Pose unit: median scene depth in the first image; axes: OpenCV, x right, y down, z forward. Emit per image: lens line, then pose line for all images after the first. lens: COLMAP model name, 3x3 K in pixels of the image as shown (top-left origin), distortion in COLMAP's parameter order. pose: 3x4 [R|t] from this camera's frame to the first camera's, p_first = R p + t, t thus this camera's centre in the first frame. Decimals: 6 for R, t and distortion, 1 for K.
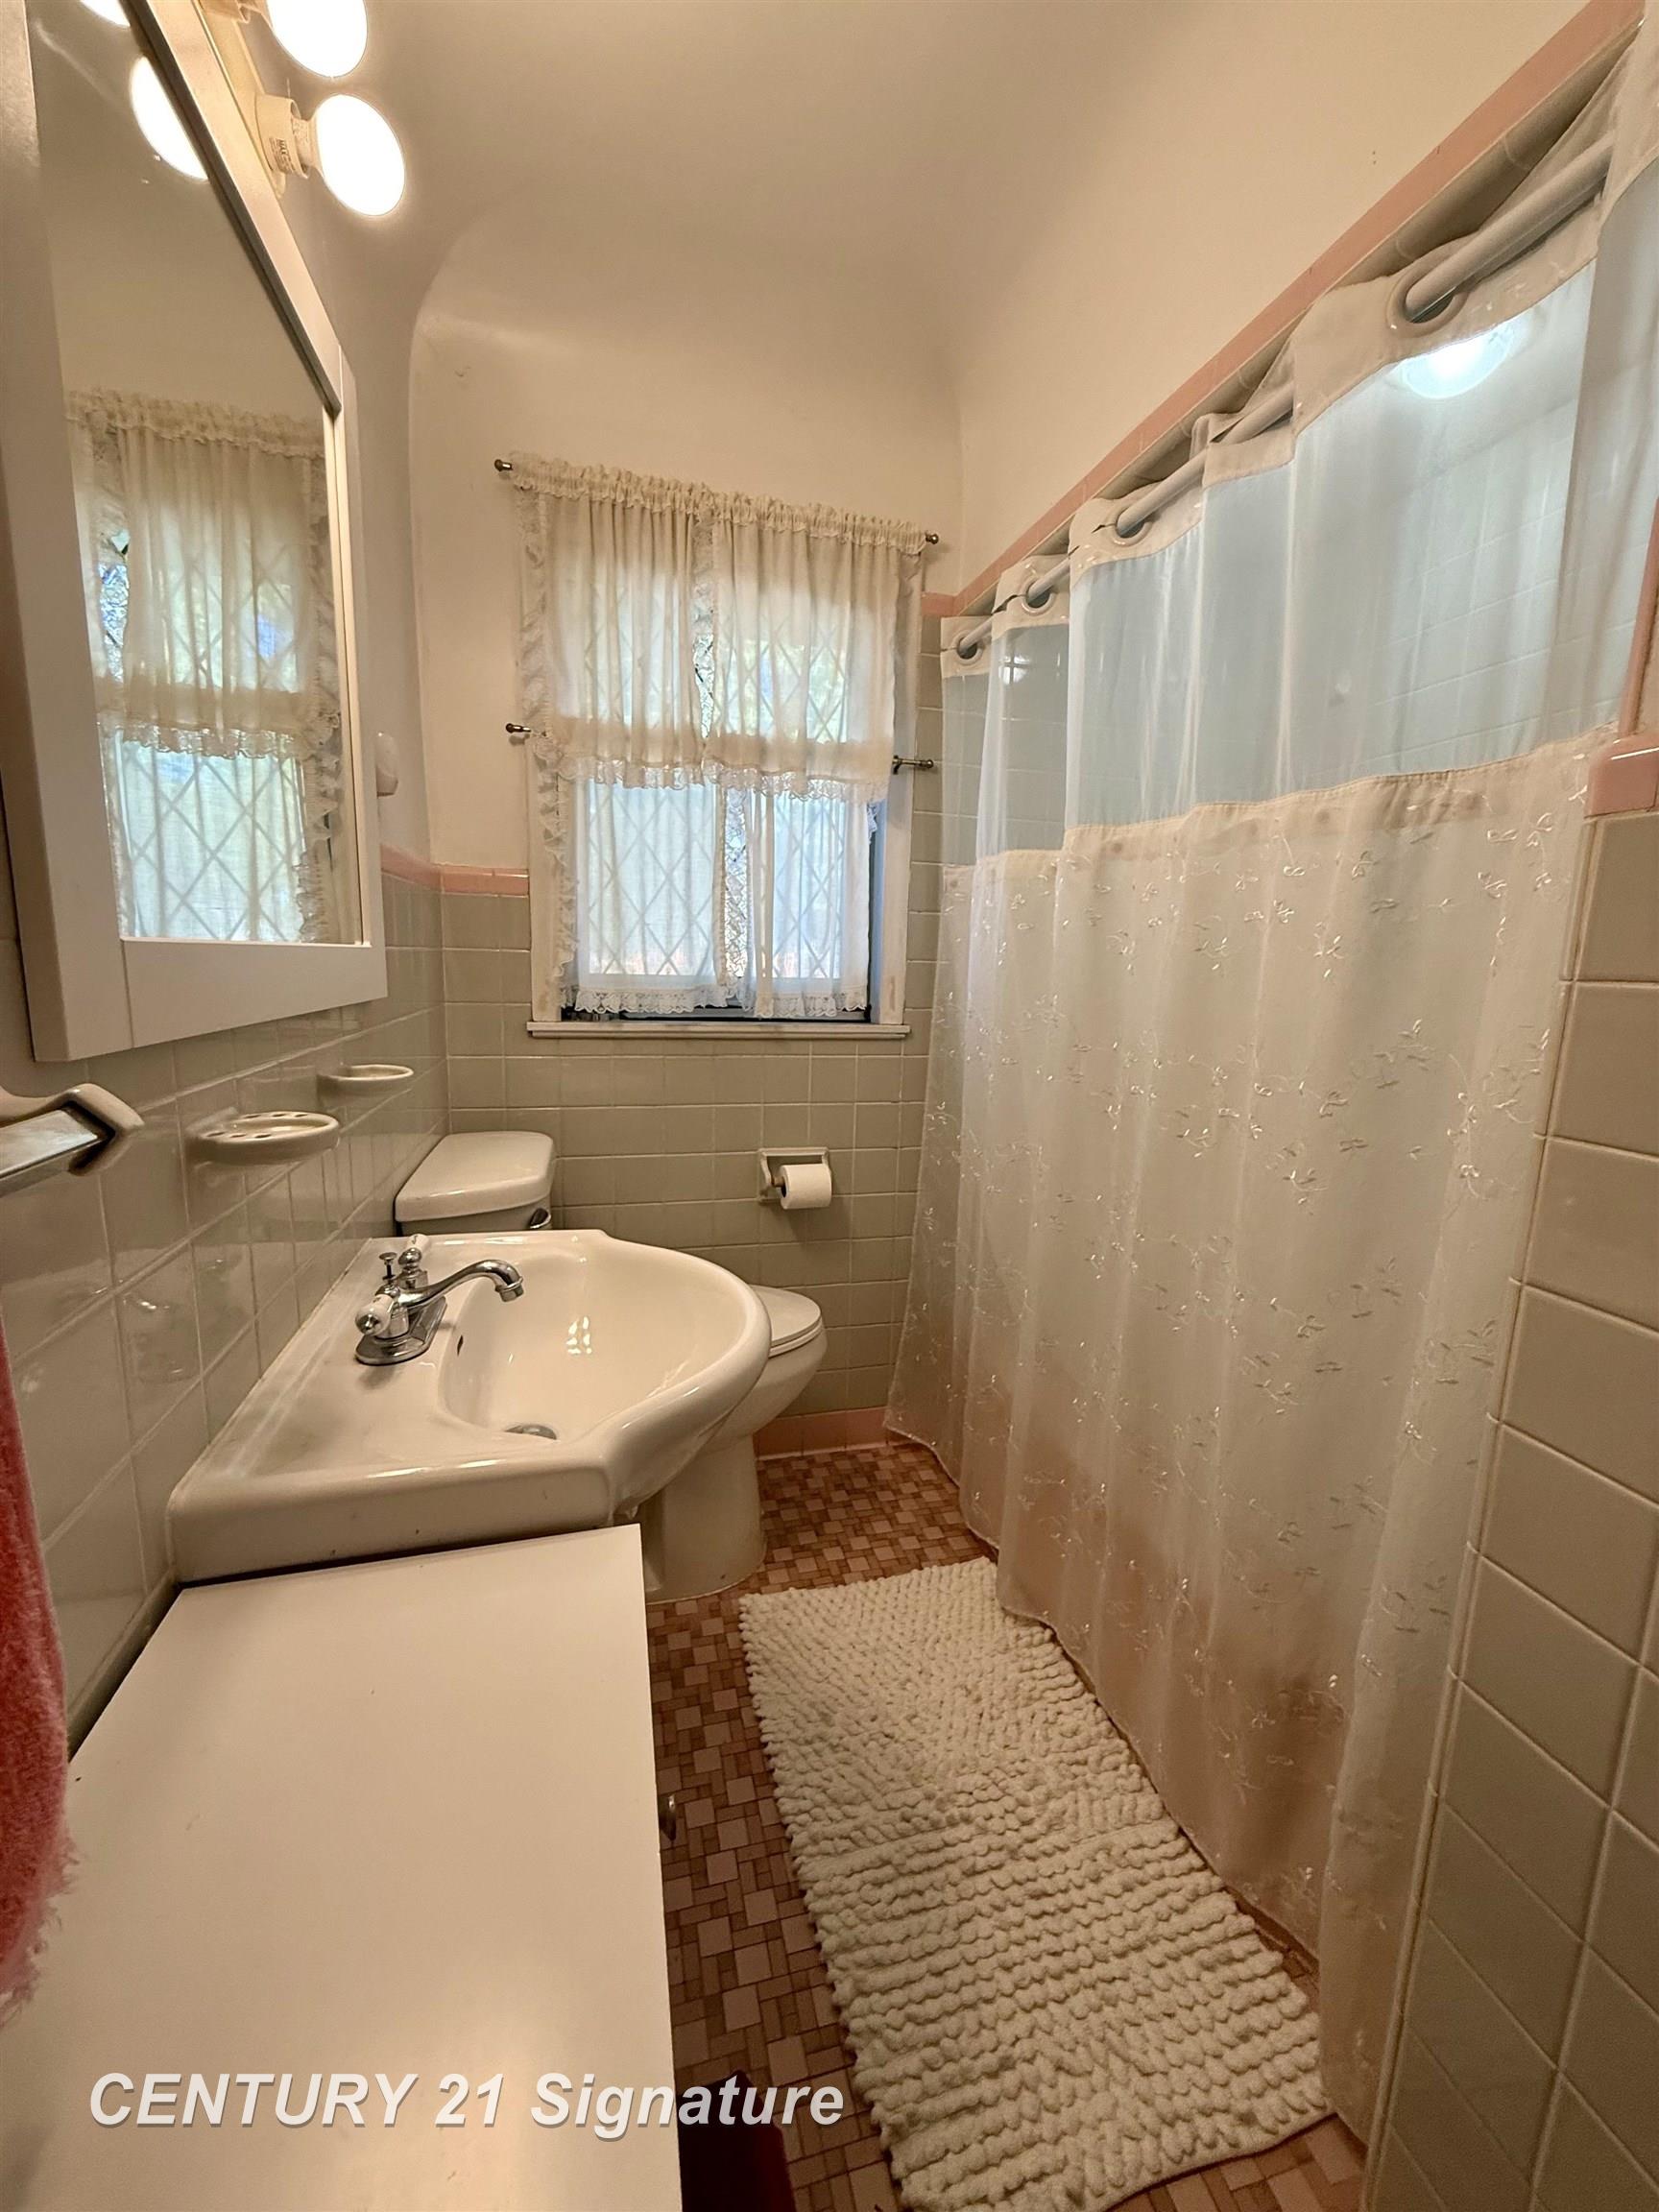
lens RADIAL K [[888.9, 0, 829.6], [0, 888.9, 1109.1], [0, 0, 1]] dist [0.018552, 0.000258]
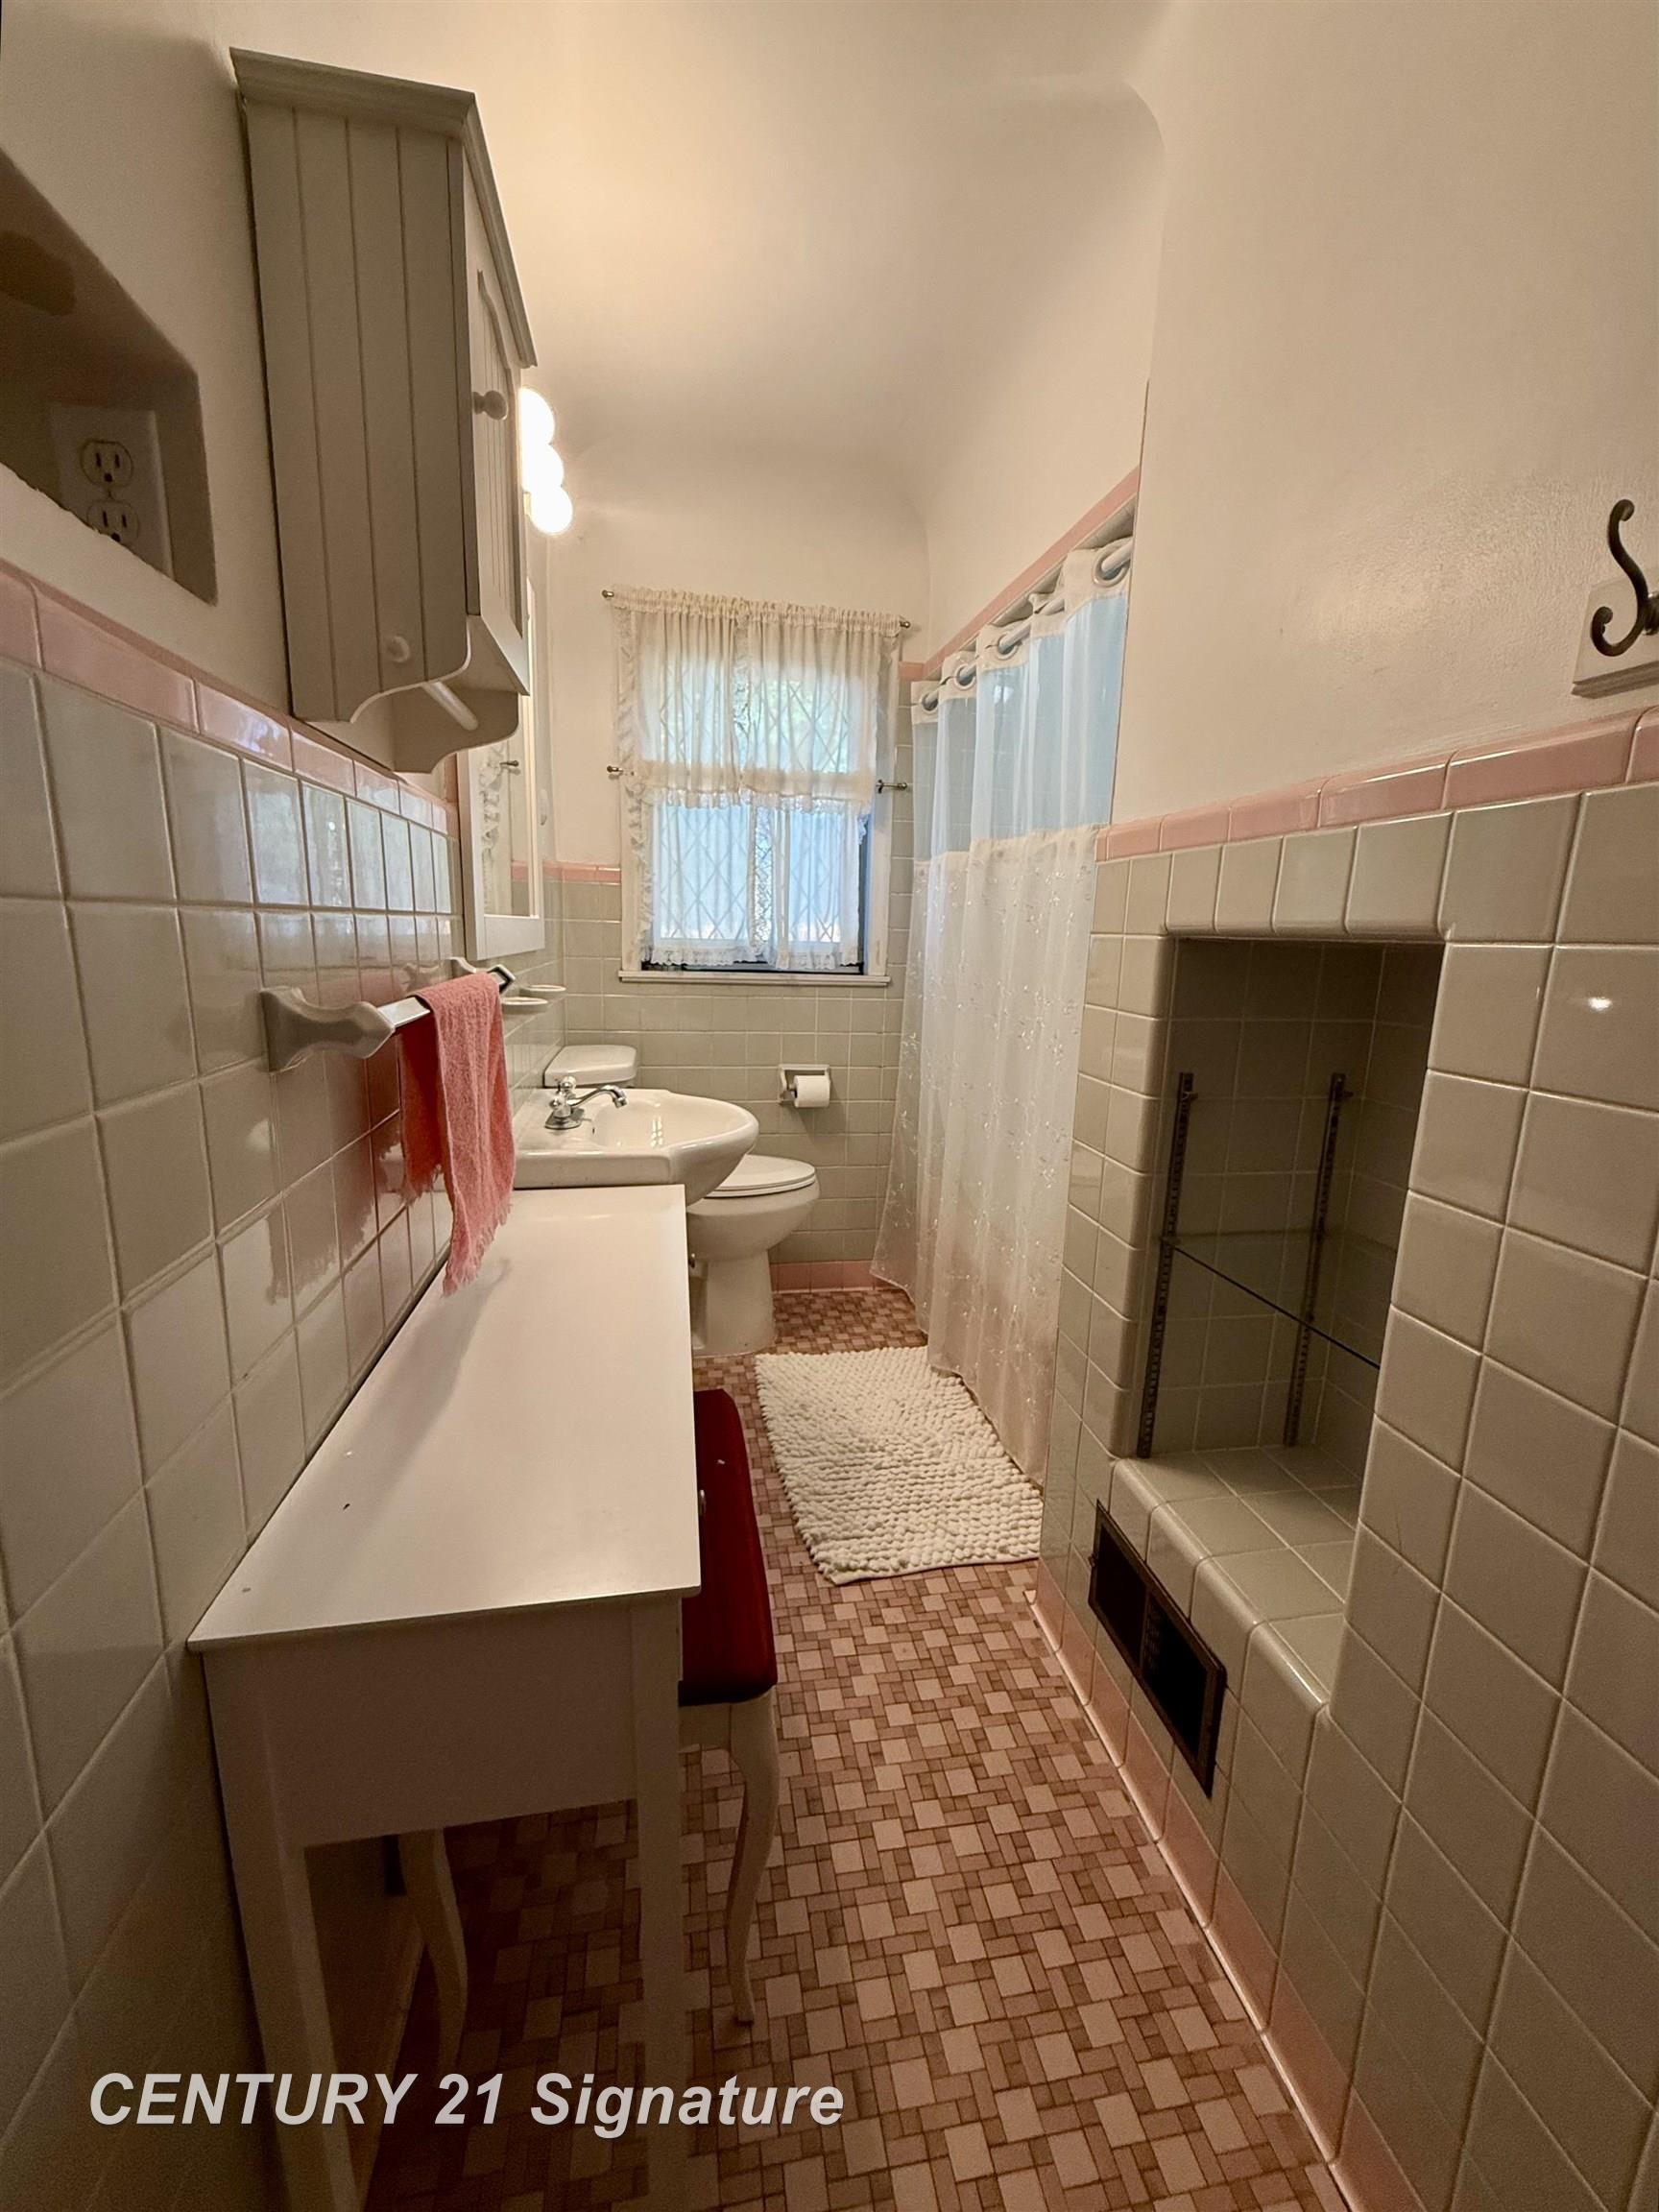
lens RADIAL K [[888.9, 0, 824.3], [0, 888.9, 1102.0], [0, 0, 1]] dist [0.018552, 0.000258]
pose [[0.996781, 0.015604, -0.078641, 0.112046], [-0.013760, 0.999619, 0.023948, 0.076144], [0.078985, -0.022789, 0.996615, -0.422925]]
